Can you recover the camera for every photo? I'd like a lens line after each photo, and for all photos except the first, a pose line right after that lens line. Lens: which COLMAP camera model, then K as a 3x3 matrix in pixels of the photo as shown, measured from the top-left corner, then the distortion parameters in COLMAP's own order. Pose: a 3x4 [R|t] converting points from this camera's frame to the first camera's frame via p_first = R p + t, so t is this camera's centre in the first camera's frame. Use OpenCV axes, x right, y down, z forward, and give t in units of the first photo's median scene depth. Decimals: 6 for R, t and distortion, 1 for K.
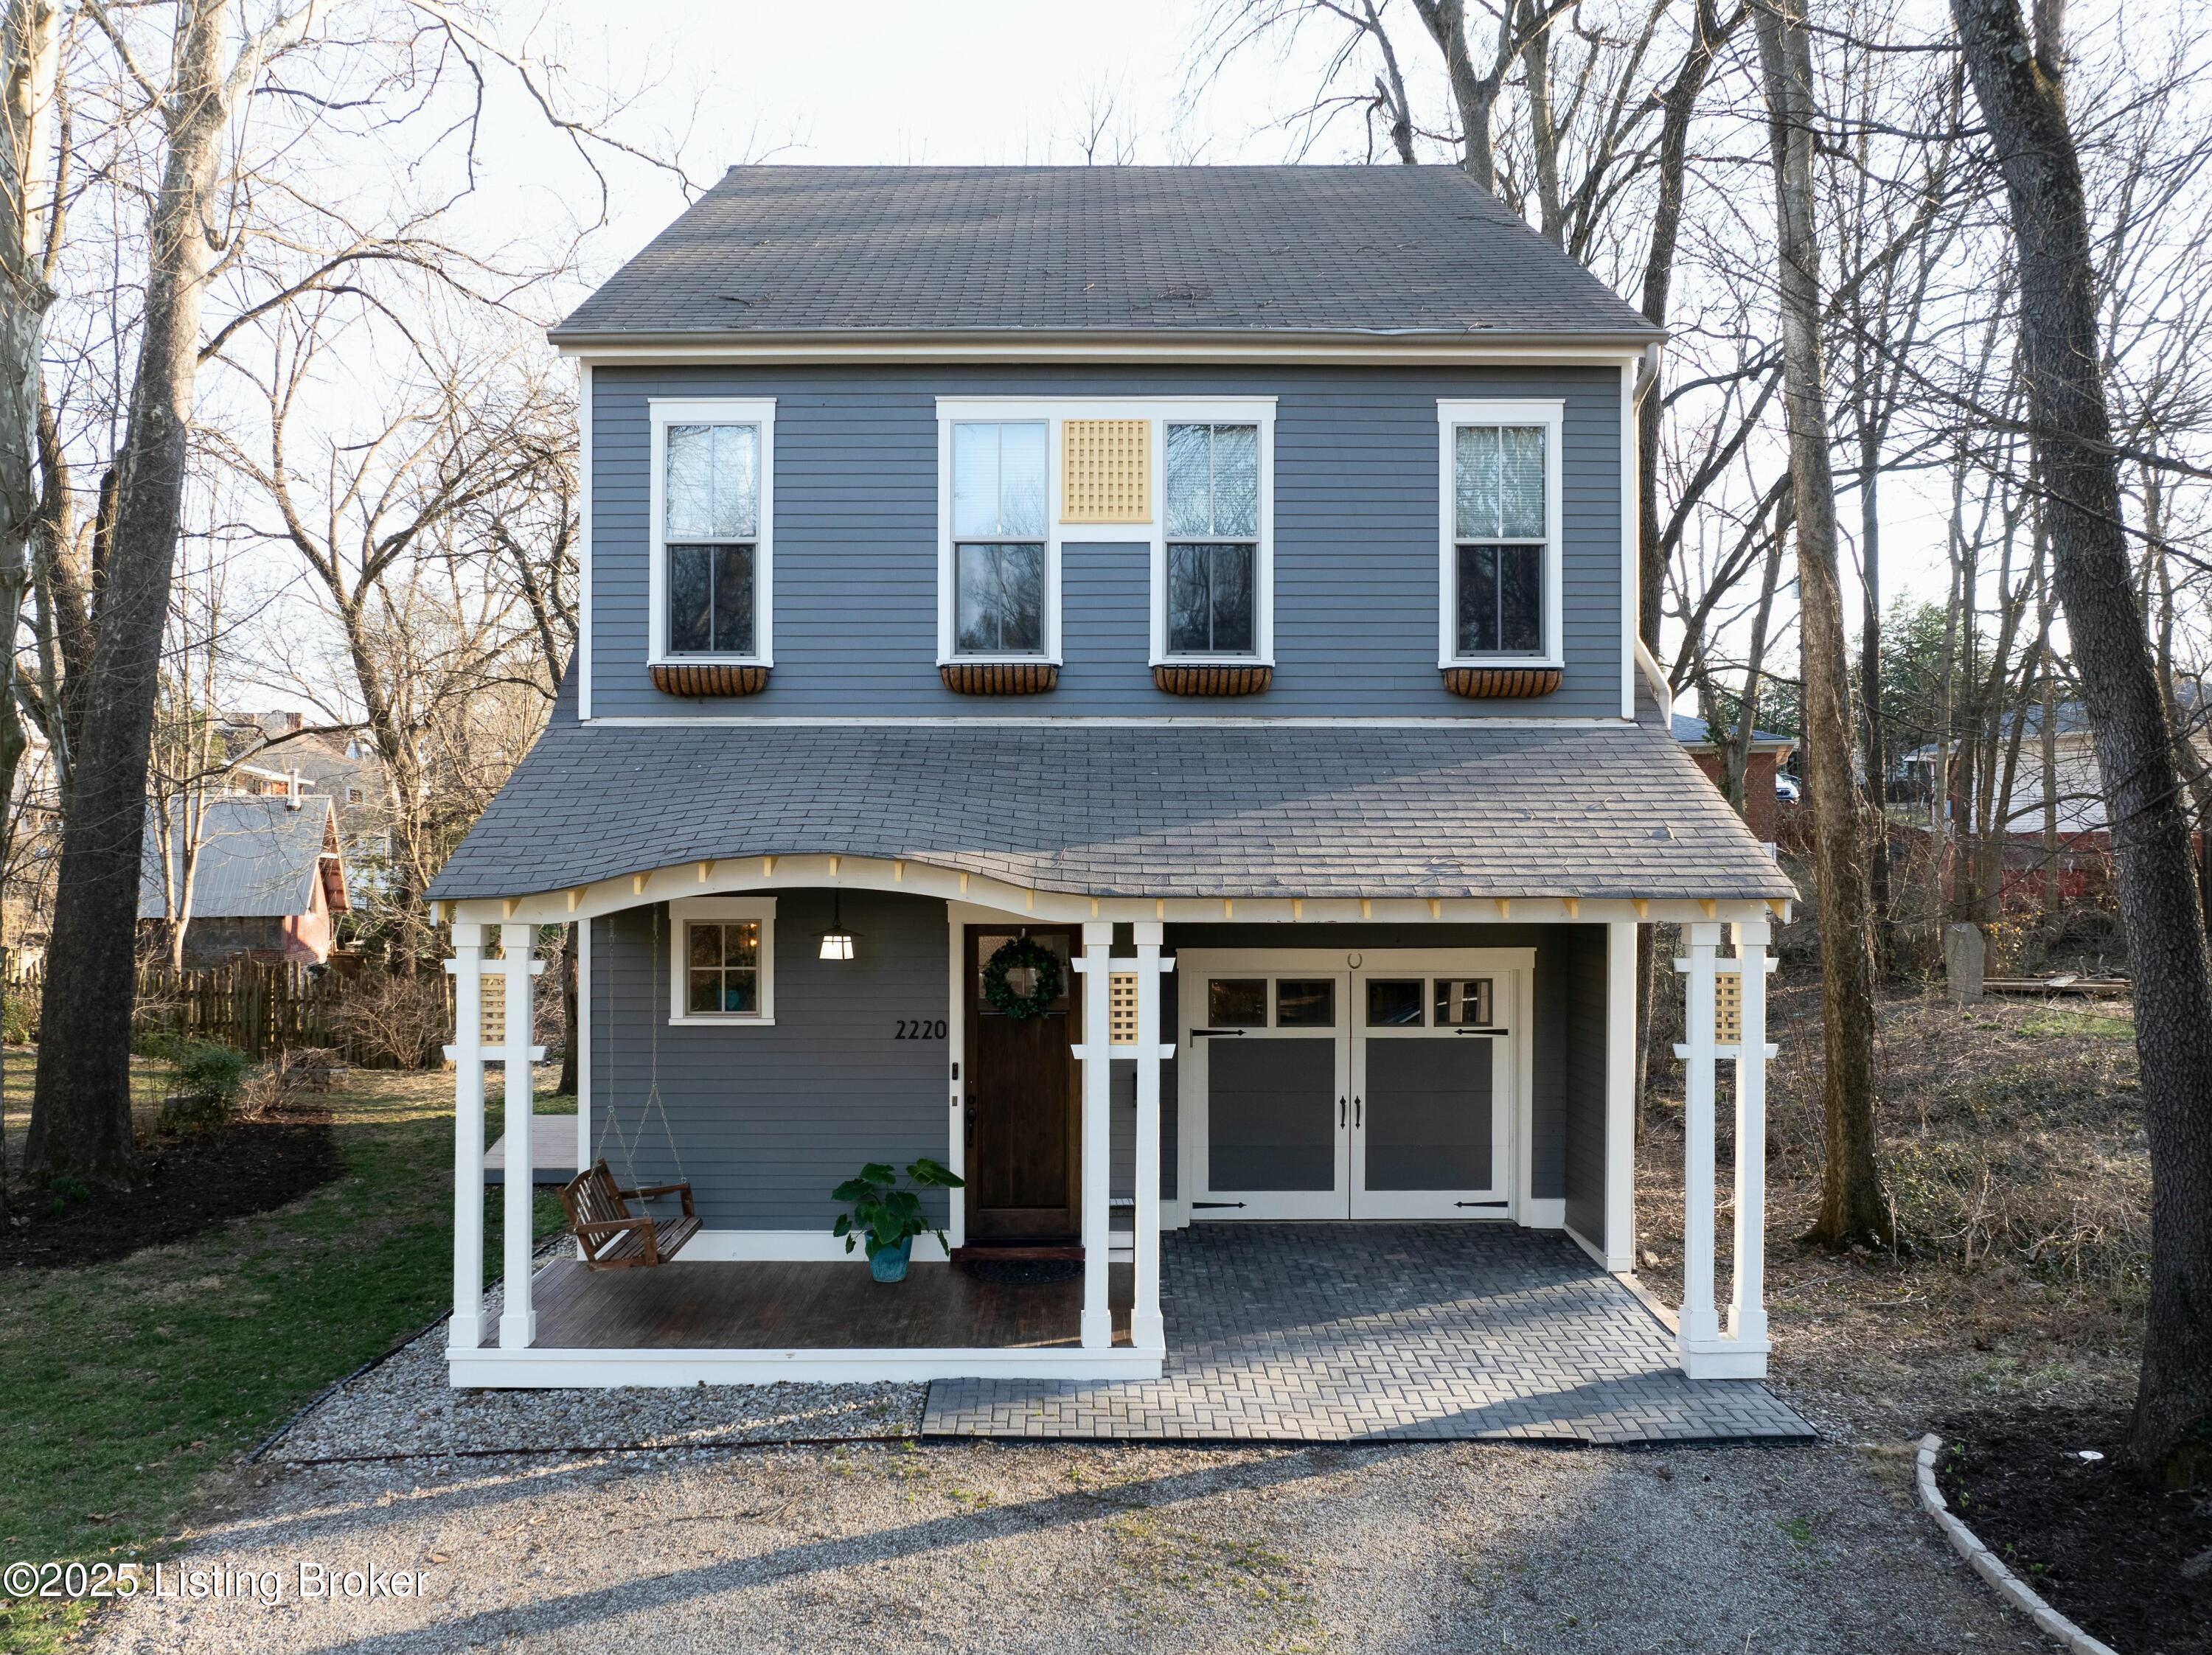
lens RADIAL K [[1698.5, 0, 1072.0], [0, 1698.5, 858.9], [0, 0, 1]] dist [-0.037031, 0.002136]
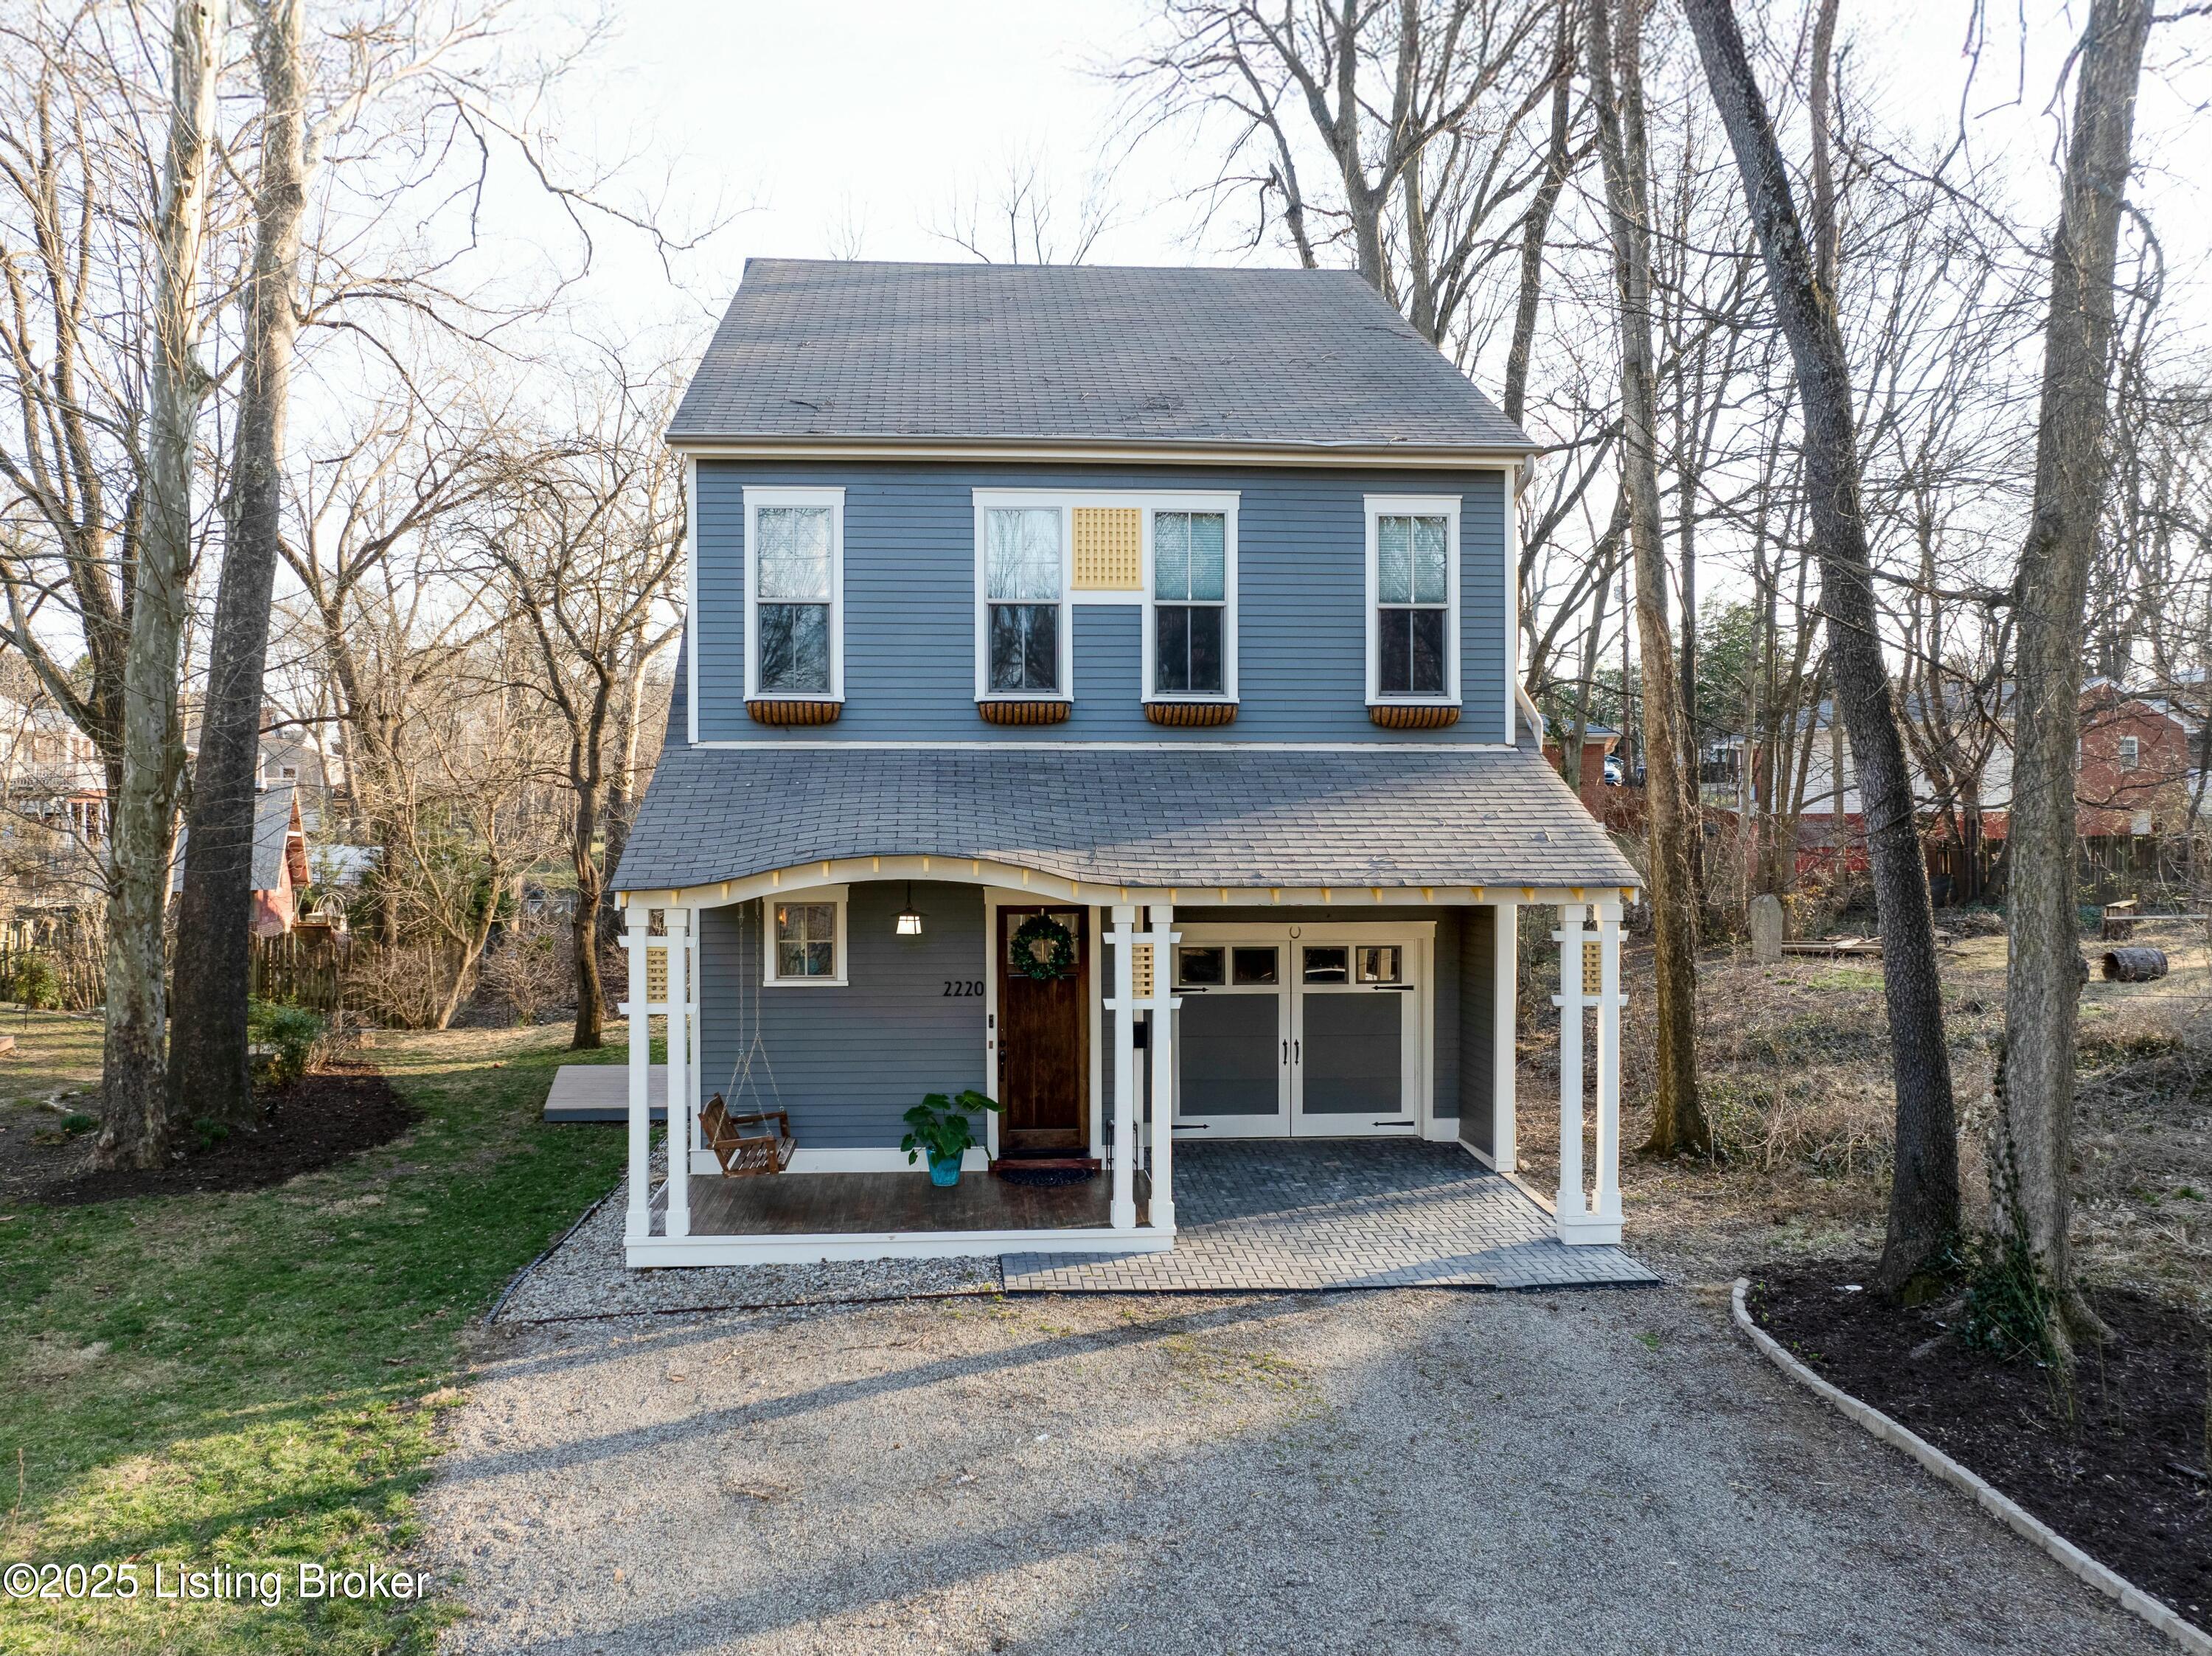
lens RADIAL K [[1608.3, 0, 1034.6], [0, 1608.3, 830.8], [0, 0, 1]] dist [-0.035786, 0.004011]
pose [[0.998348, -0.000937, 0.057448, -0.110123], [0.000896, 0.999999, 0.000745, -0.018856], [-0.057449, -0.000692, 0.998348, -0.211659]]
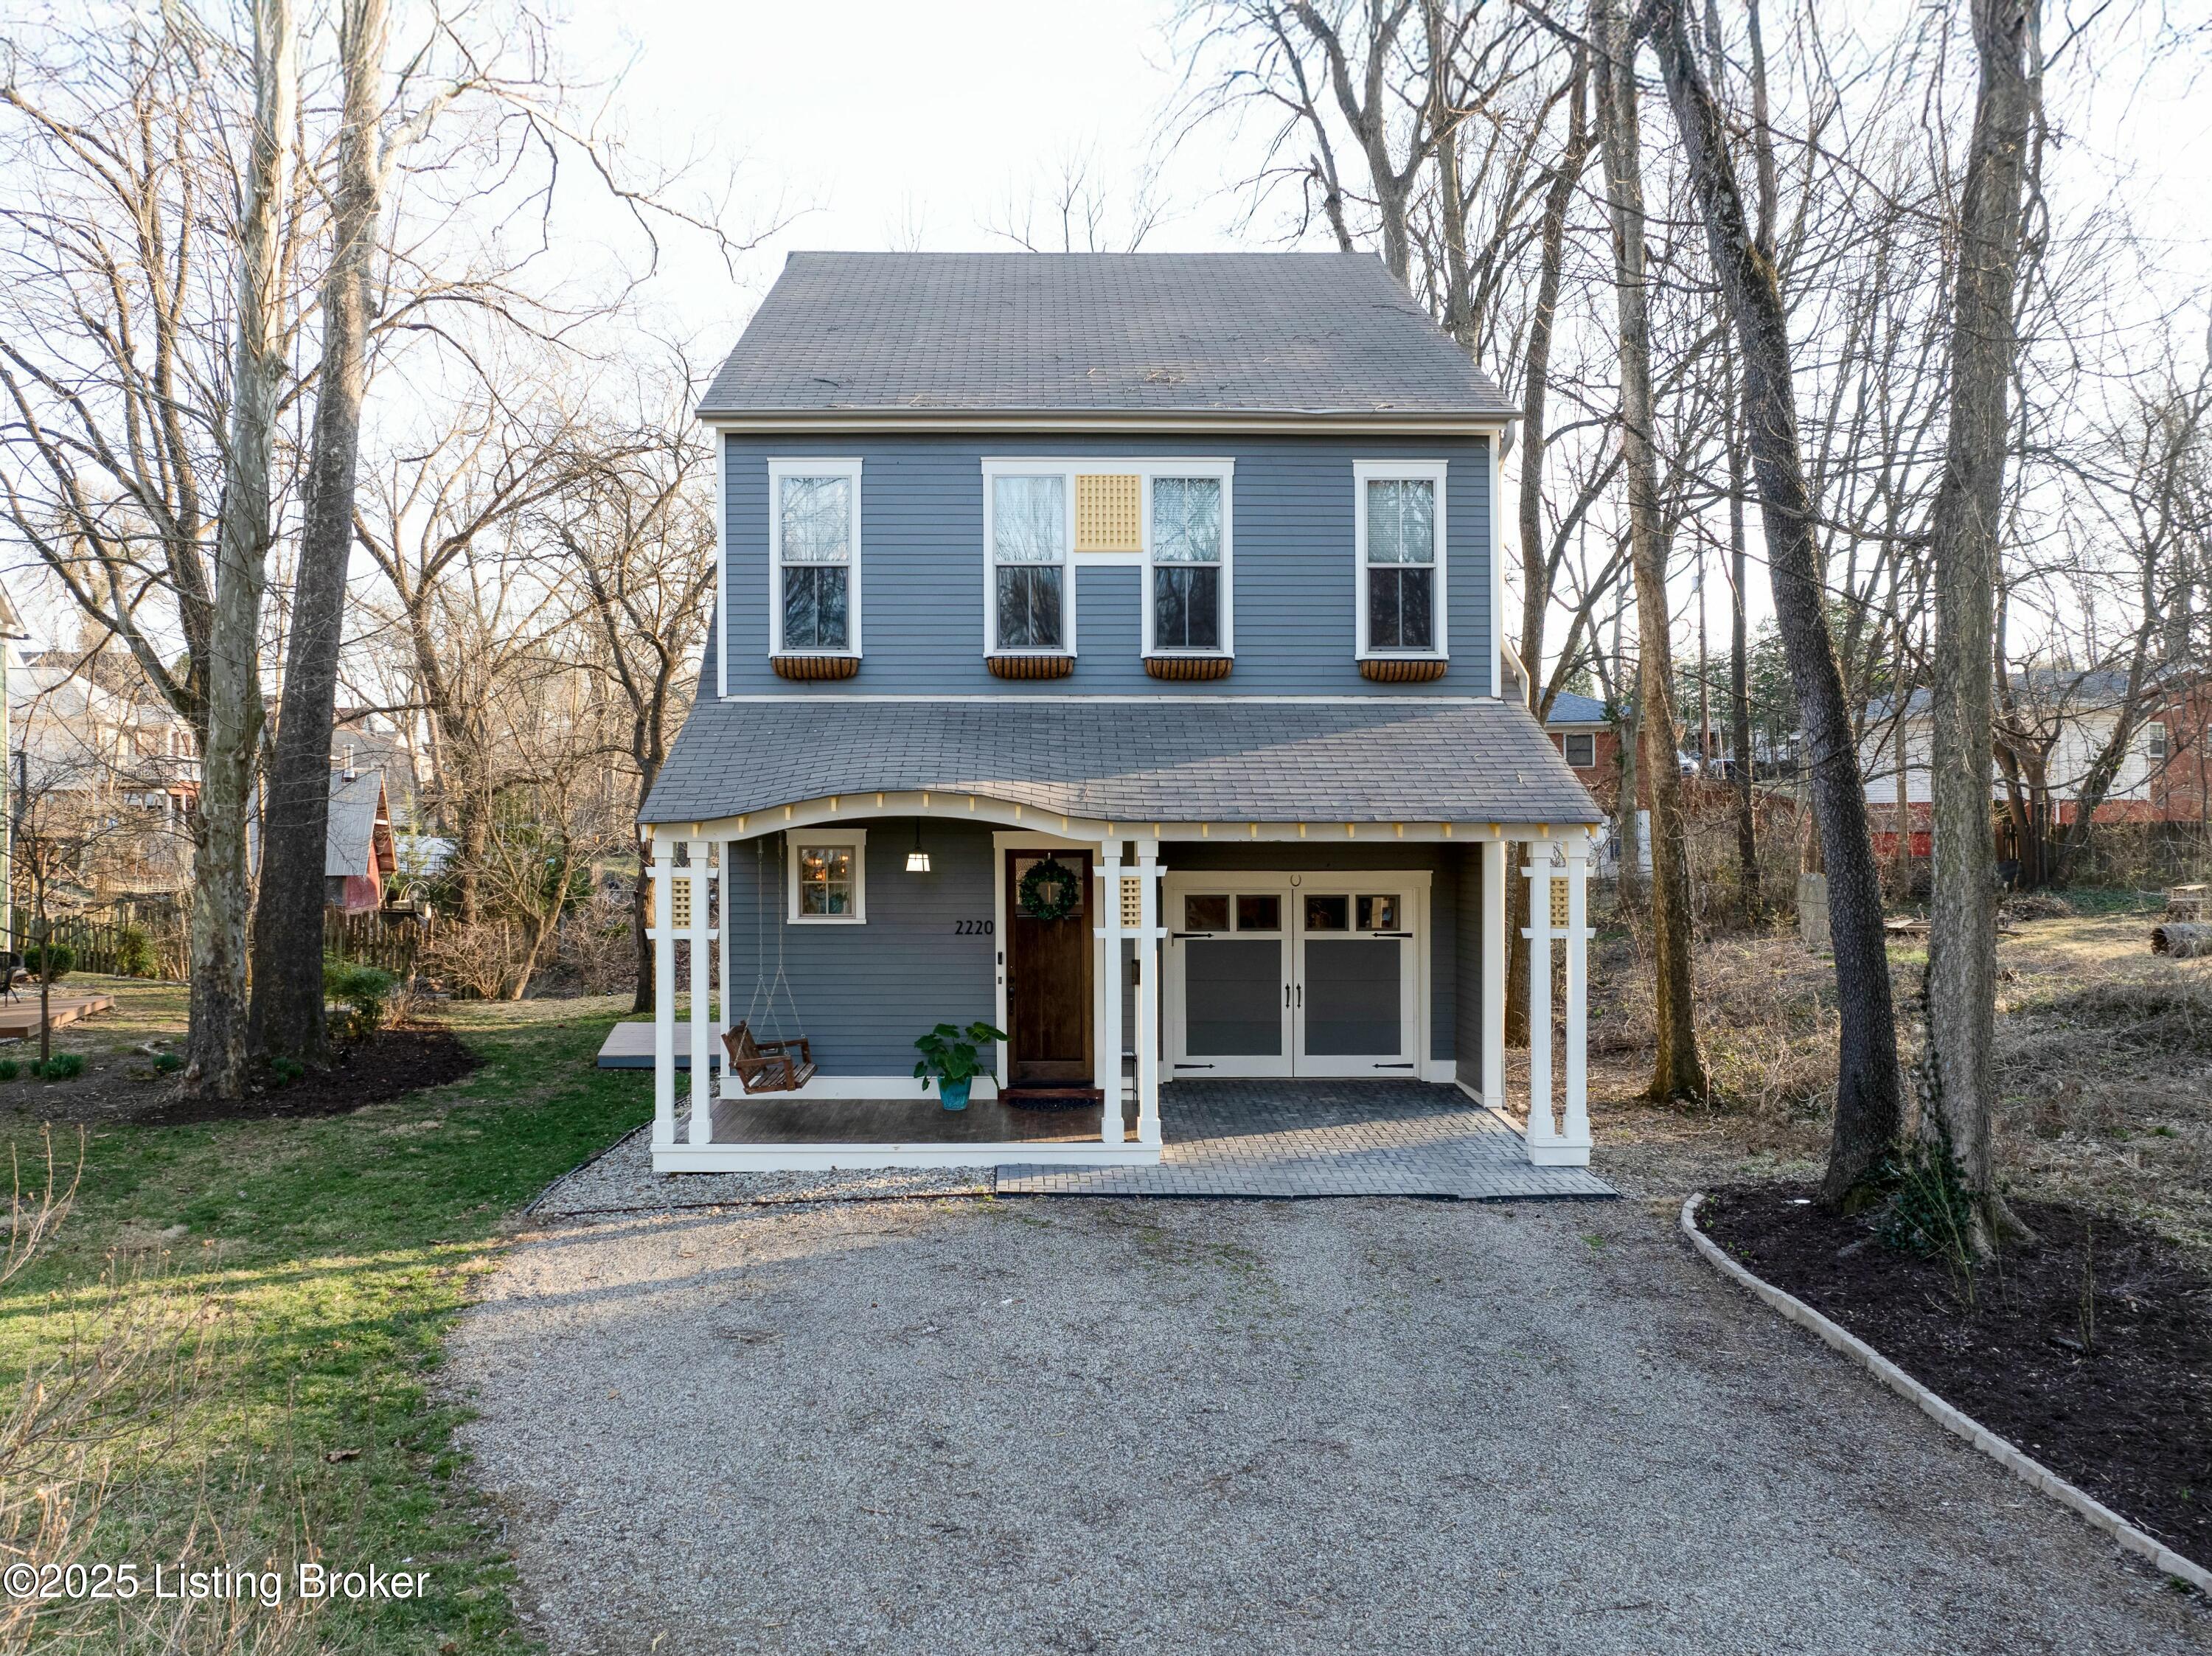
lens RADIAL K [[1622.5, 0, 1033.1], [0, 1622.5, 823.7], [0, 0, 1]] dist [-0.038898, -0.007170]
pose [[0.999994, -0.000171, 0.003572, -0.049266], [0.000193, 0.999981, -0.006162, 0.027278], [-0.003571, 0.006163, 0.999975, -0.302543]]
